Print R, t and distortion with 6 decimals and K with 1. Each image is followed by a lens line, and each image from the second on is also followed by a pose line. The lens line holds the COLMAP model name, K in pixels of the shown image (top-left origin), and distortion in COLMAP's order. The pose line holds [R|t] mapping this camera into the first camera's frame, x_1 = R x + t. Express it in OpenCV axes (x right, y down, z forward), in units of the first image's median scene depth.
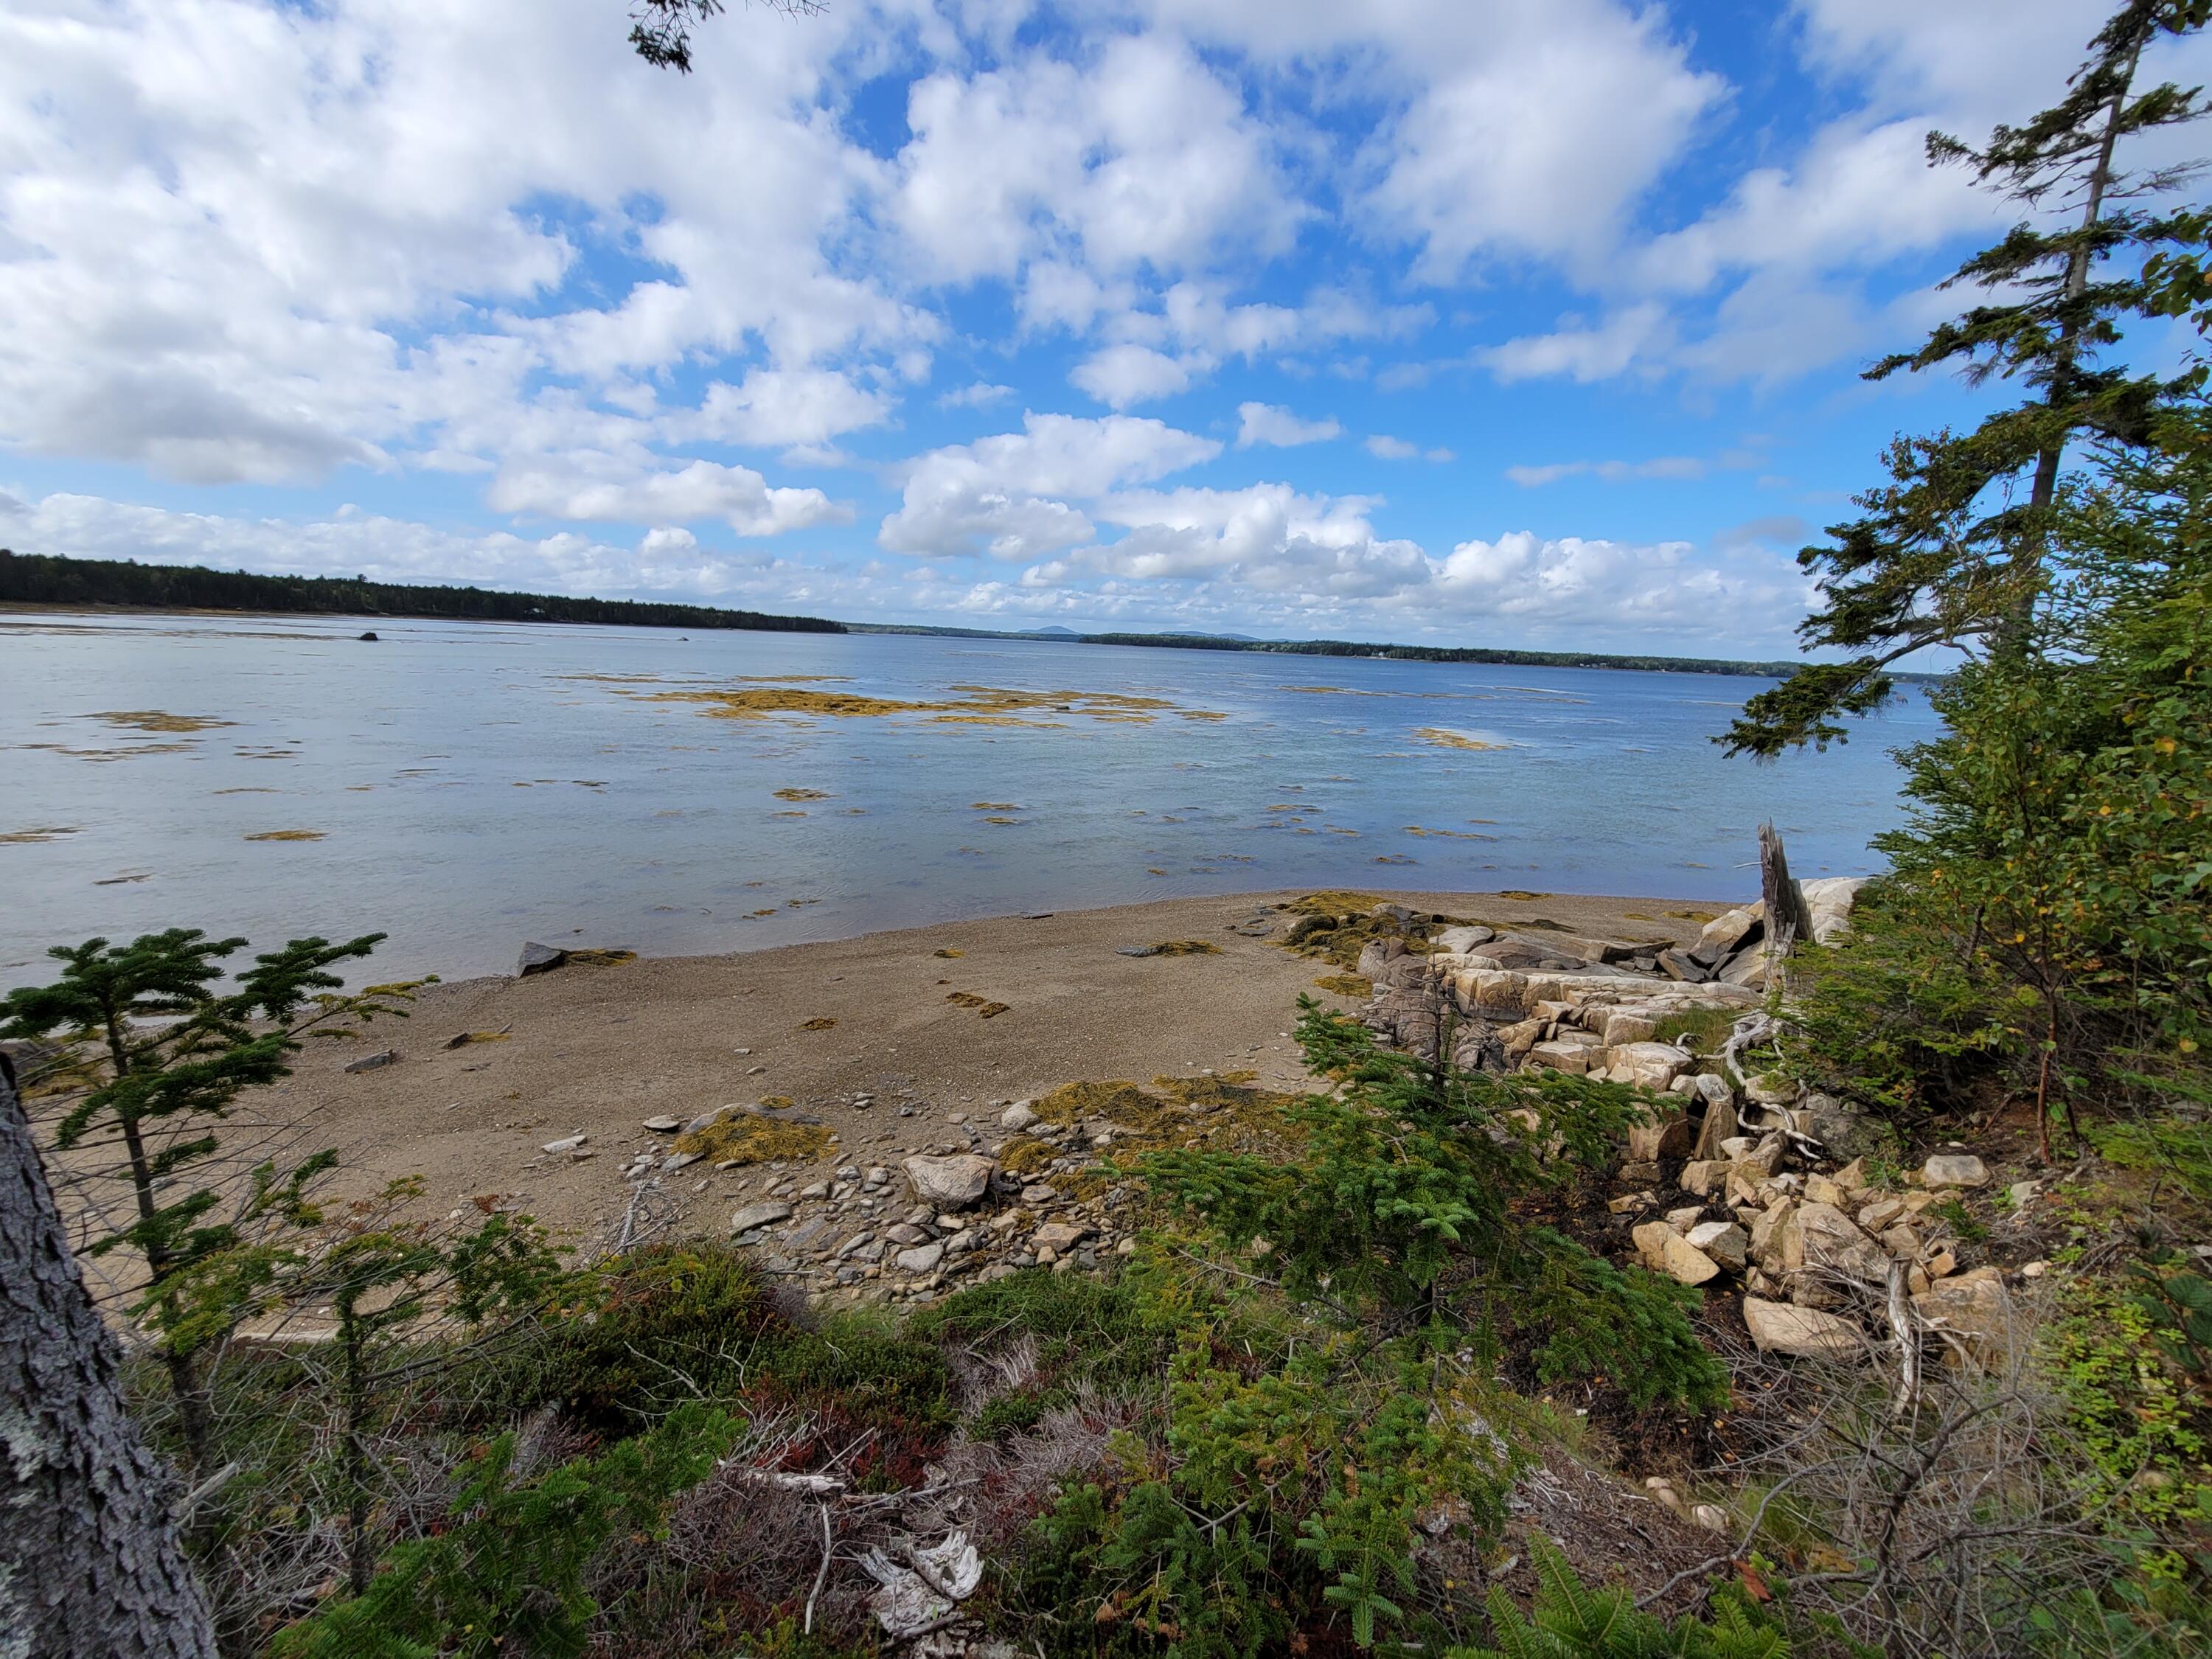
lens RADIAL K [[903.9, 0, 1113.3], [0, 903.9, 840.5], [0, 0, 1]] dist [-0.002516, -0.000315]
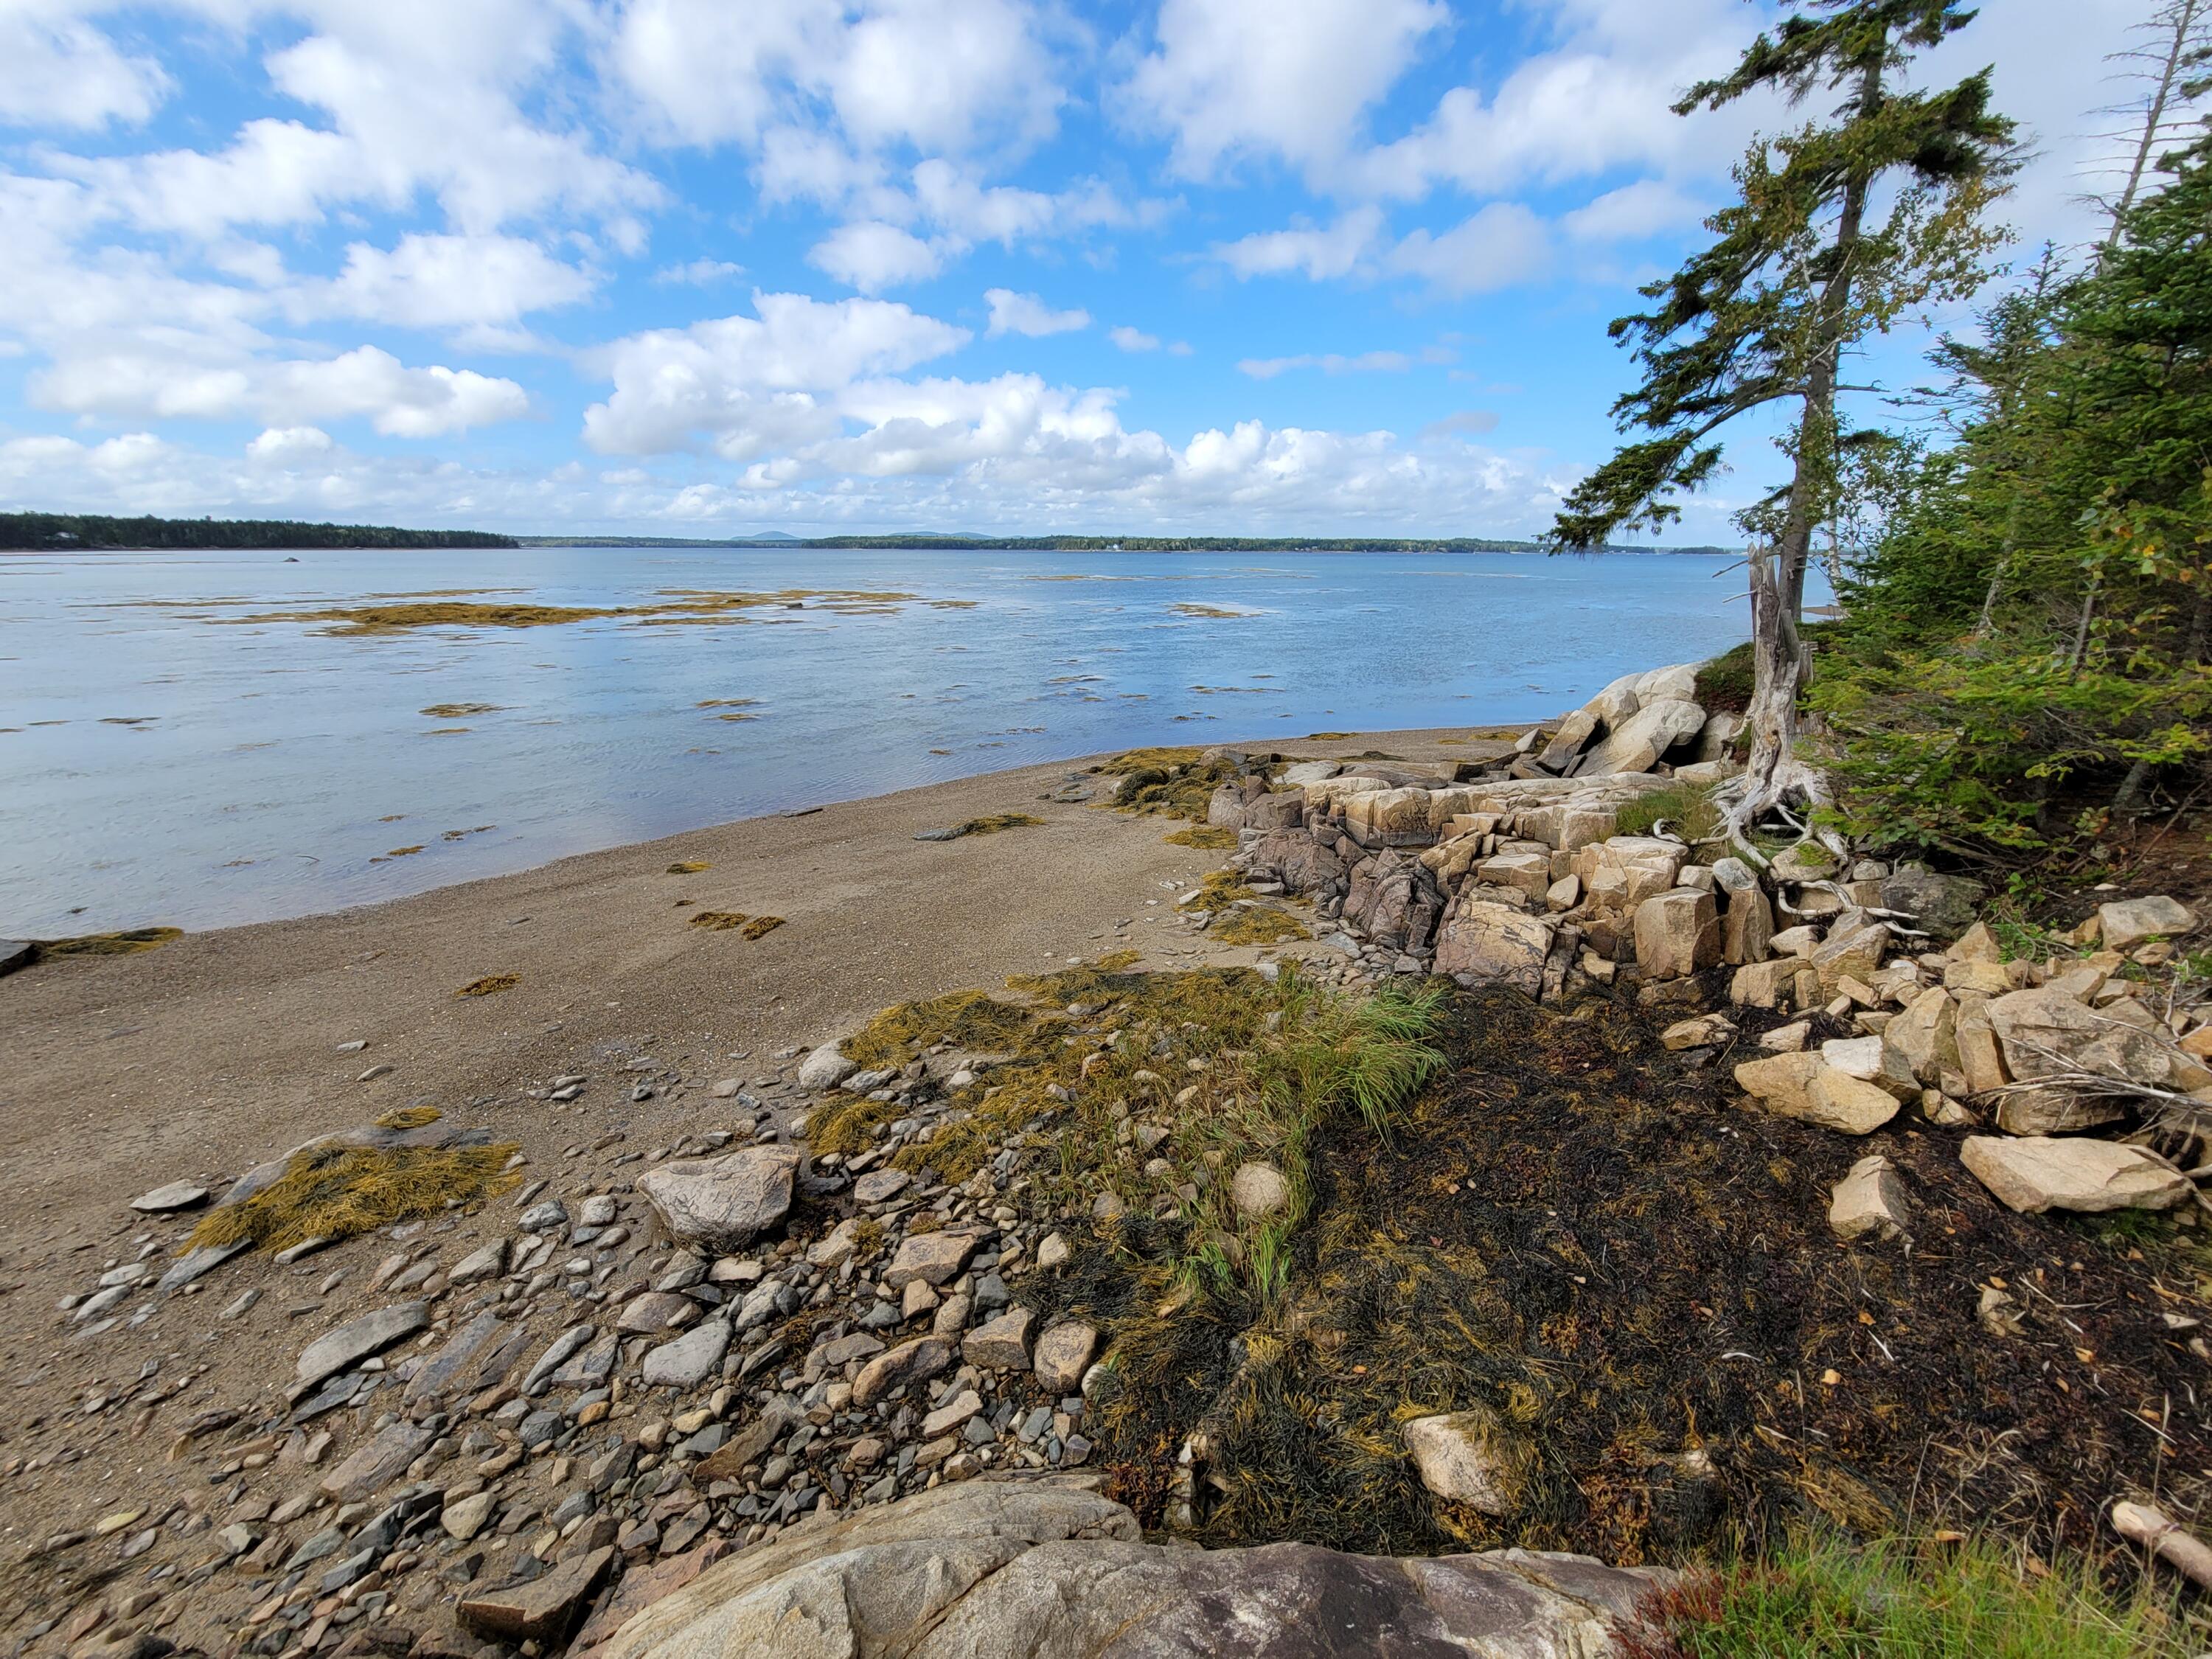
lens RADIAL K [[903.9, 0, 1113.3], [0, 903.9, 840.5], [0, 0, 1]] dist [-0.002516, -0.000315]
pose [[0.960292, -0.123983, 0.249936, -0.044193], [0.097006, 0.988317, 0.117554, 0.077931], [-0.261591, -0.088641, 0.961100, 0.302876]]
